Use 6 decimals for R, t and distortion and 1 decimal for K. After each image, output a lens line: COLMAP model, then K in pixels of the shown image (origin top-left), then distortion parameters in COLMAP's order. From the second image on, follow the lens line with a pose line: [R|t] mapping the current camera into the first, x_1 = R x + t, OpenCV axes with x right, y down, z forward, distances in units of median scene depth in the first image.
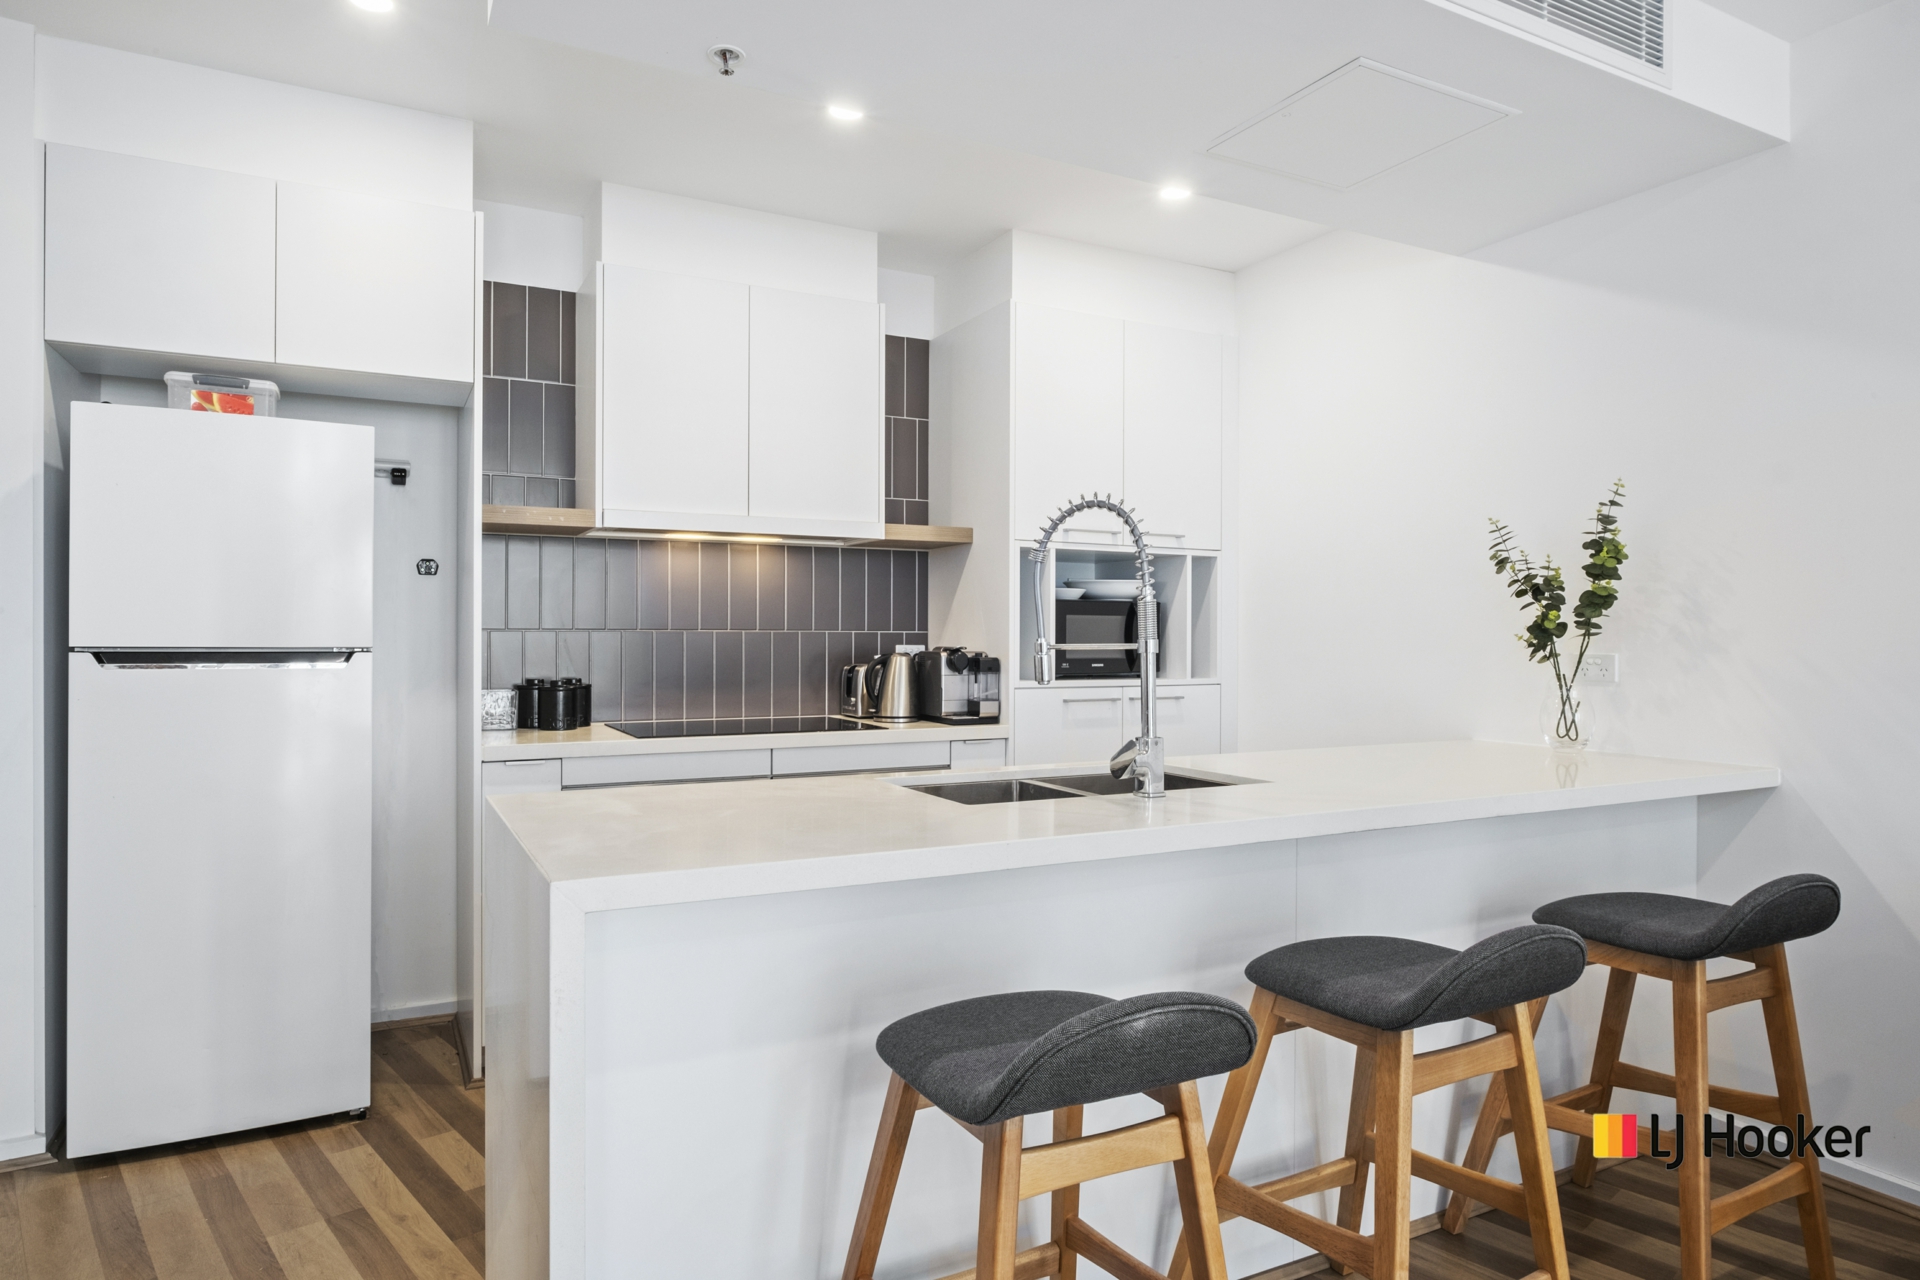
lens RADIAL K [[1130.7, 0, 960.0], [0, 1130.7, 640.0], [0, 0, 1]] dist [-0.001113, 0.002473]
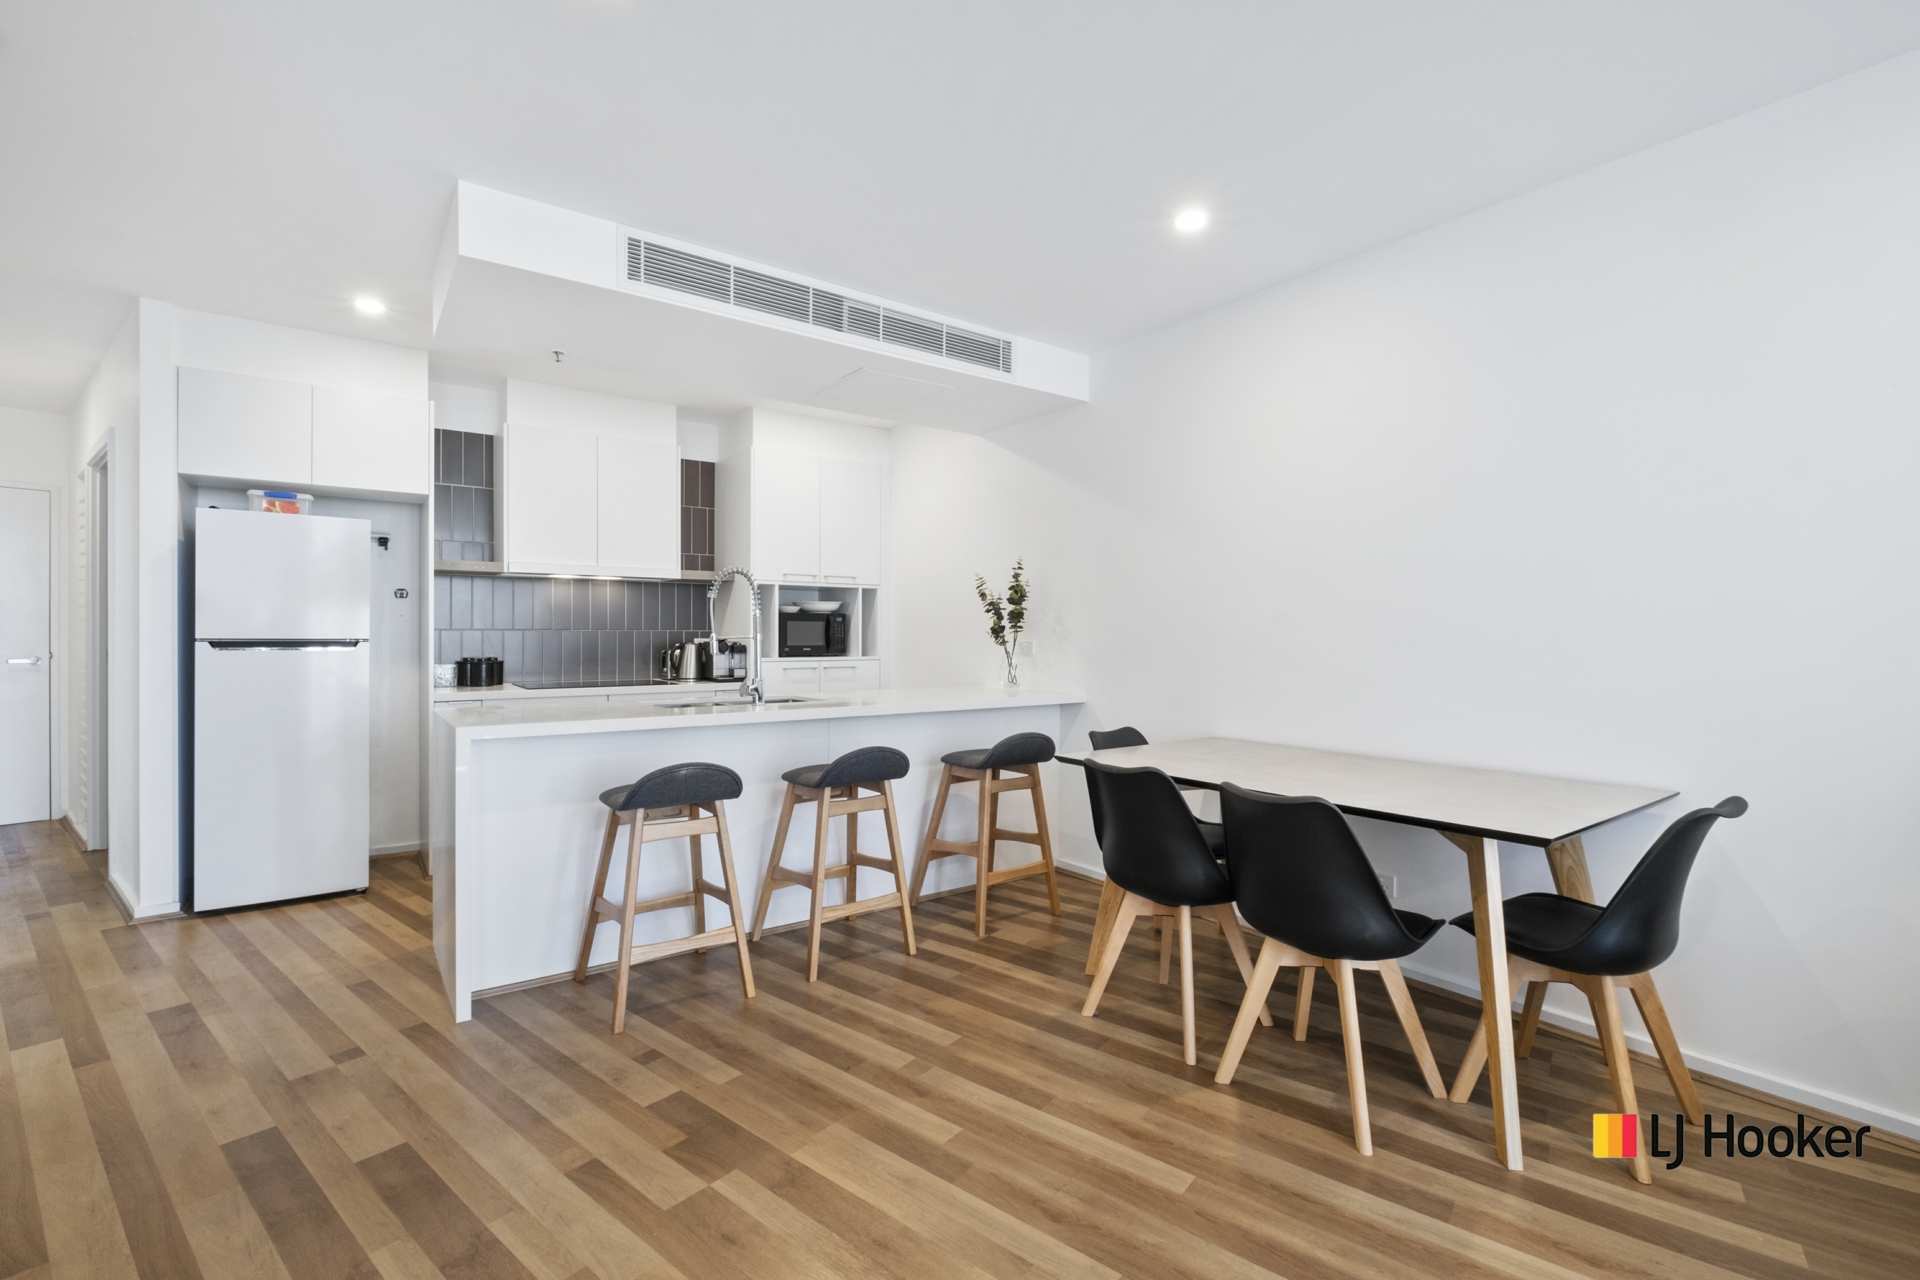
lens RADIAL K [[842.0, 0, 960.0], [0, 842.0, 640.0], [0, 0, 1]] dist [-0.000935, -0.000763]
pose [[0.989232, -0.002423, 0.146333, 0.183803], [0.002104, 0.999995, 0.002341, 0.005591], [-0.146338, -0.002008, 0.989233, -0.393617]]
